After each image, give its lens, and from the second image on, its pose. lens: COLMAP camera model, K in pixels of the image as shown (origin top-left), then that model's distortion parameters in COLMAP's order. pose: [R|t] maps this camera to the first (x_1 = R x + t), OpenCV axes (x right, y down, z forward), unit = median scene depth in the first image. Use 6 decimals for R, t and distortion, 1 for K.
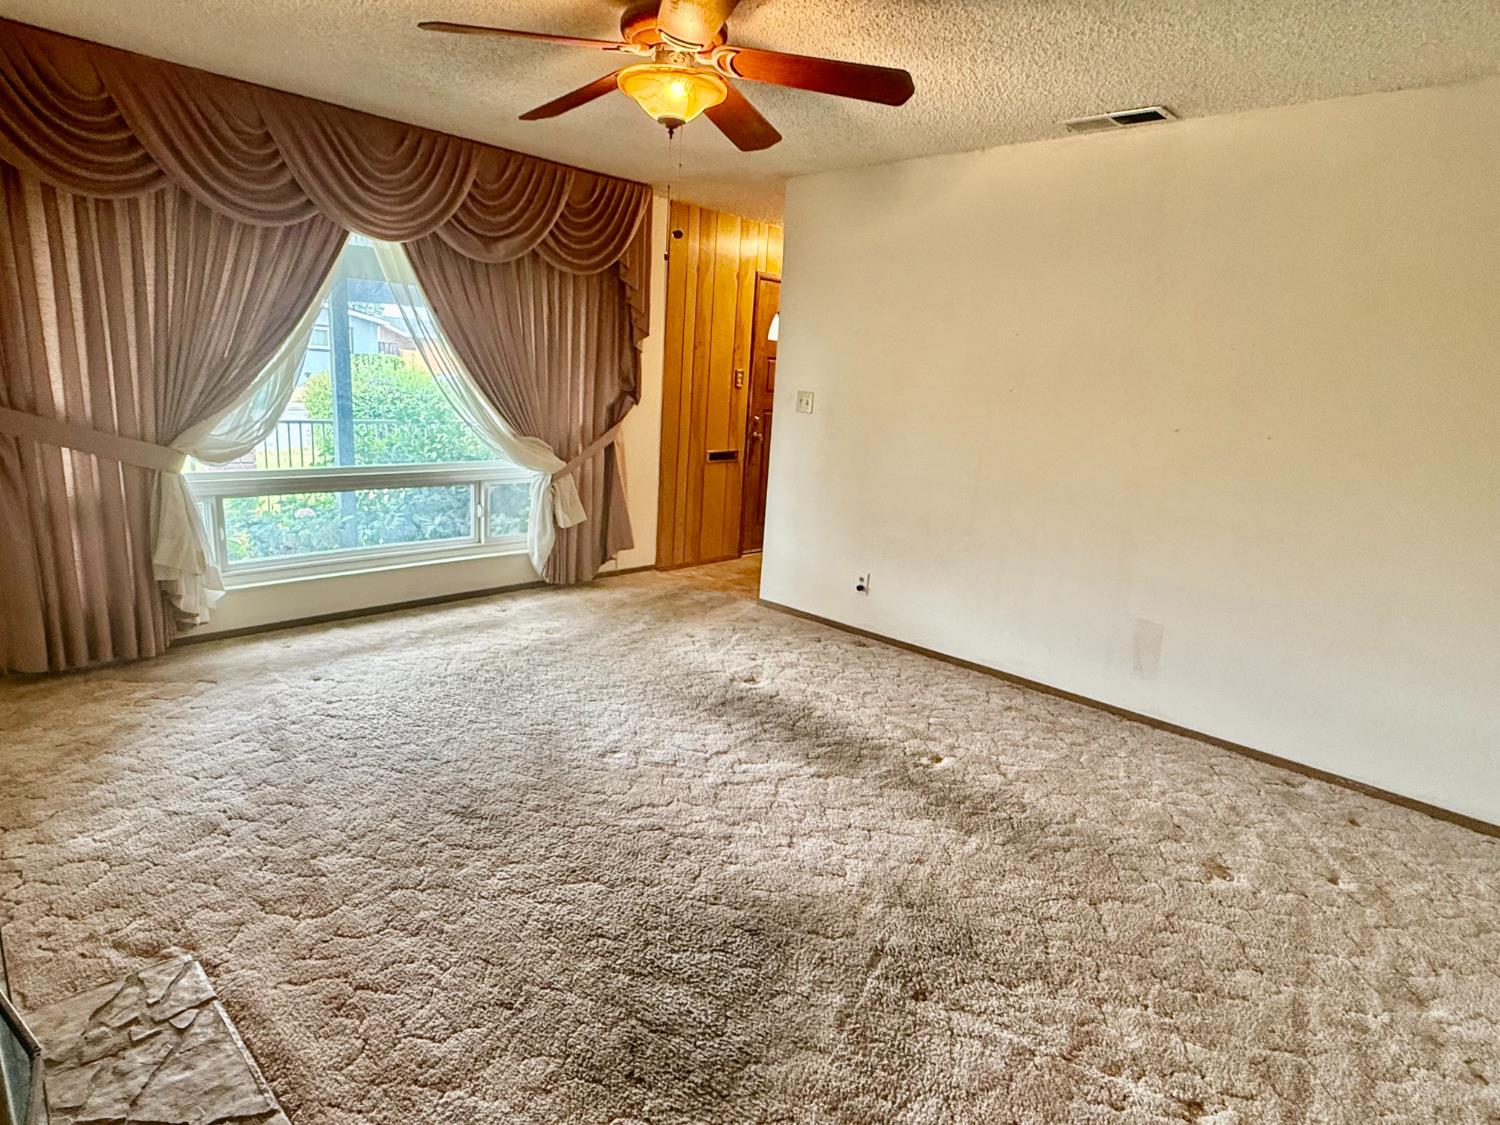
lens RADIAL K [[836.6, 0, 746.0], [0, 836.6, 563.0], [0, 0, 1]] dist [0.007108, 0.000886]
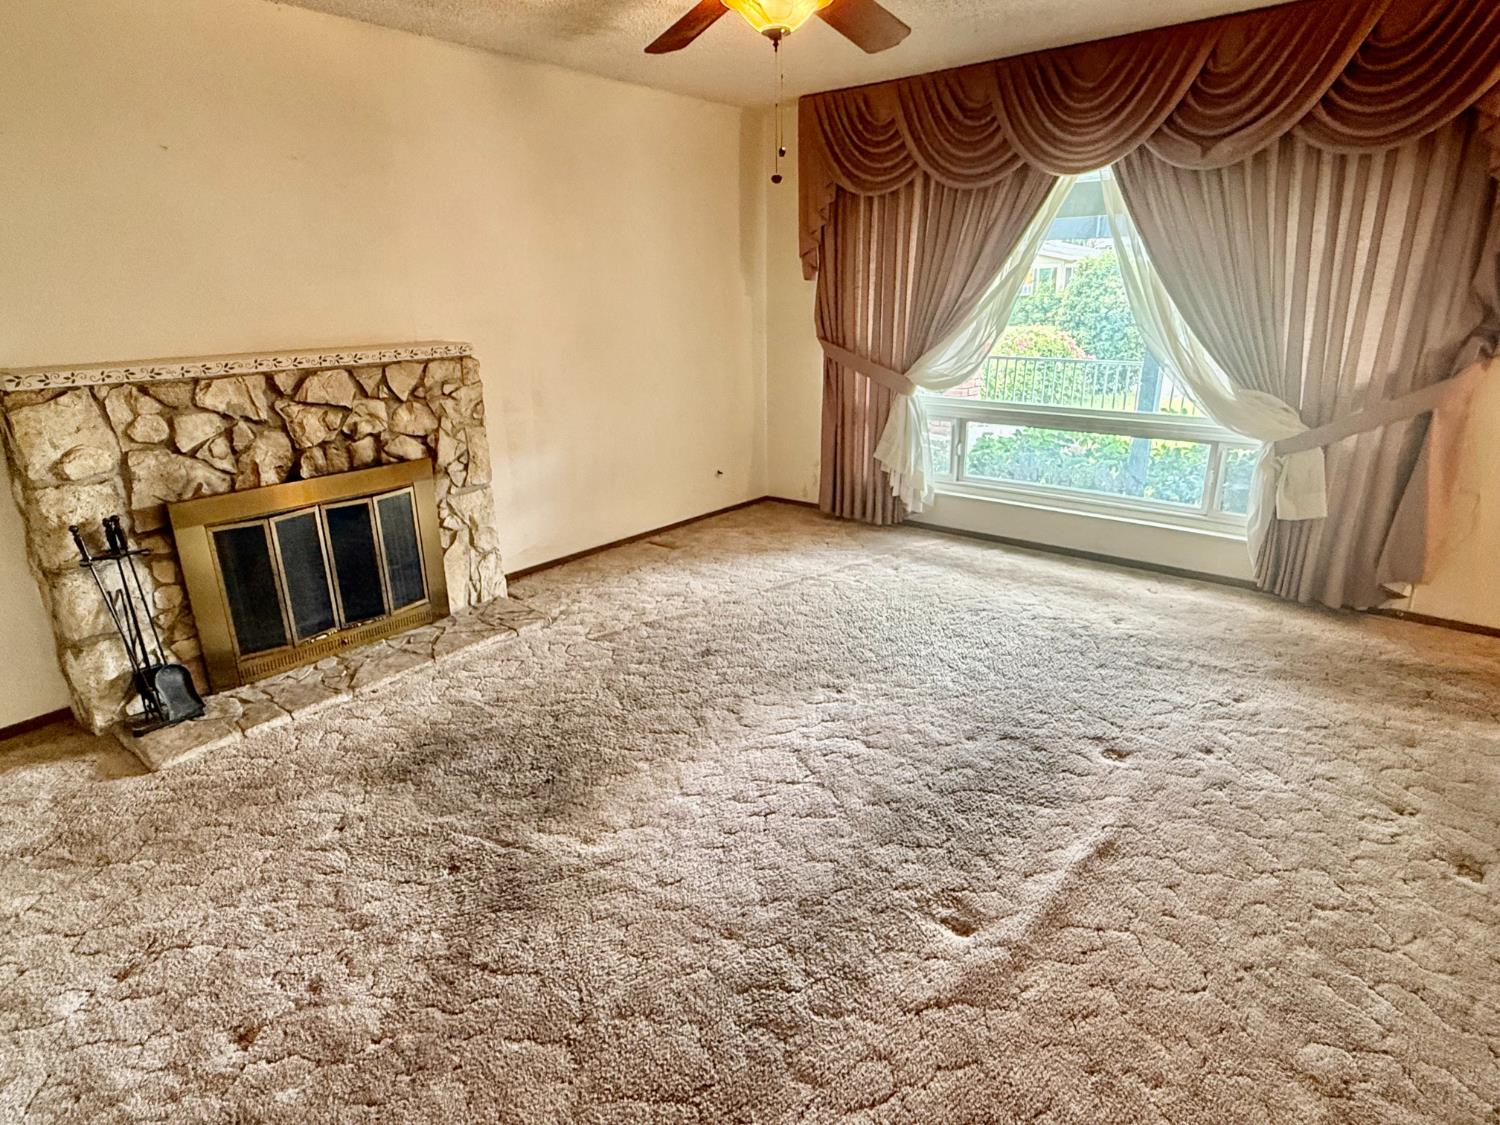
lens RADIAL K [[836.6, 0, 747.7], [0, 836.6, 561.8], [0, 0, 1]] dist [0.007108, 0.000886]
pose [[0.055544, 0.252027, -0.966125, 0.619633], [-0.203896, 0.950091, 0.236122, -0.109485], [0.977416, 0.183874, 0.104159, 0.615693]]
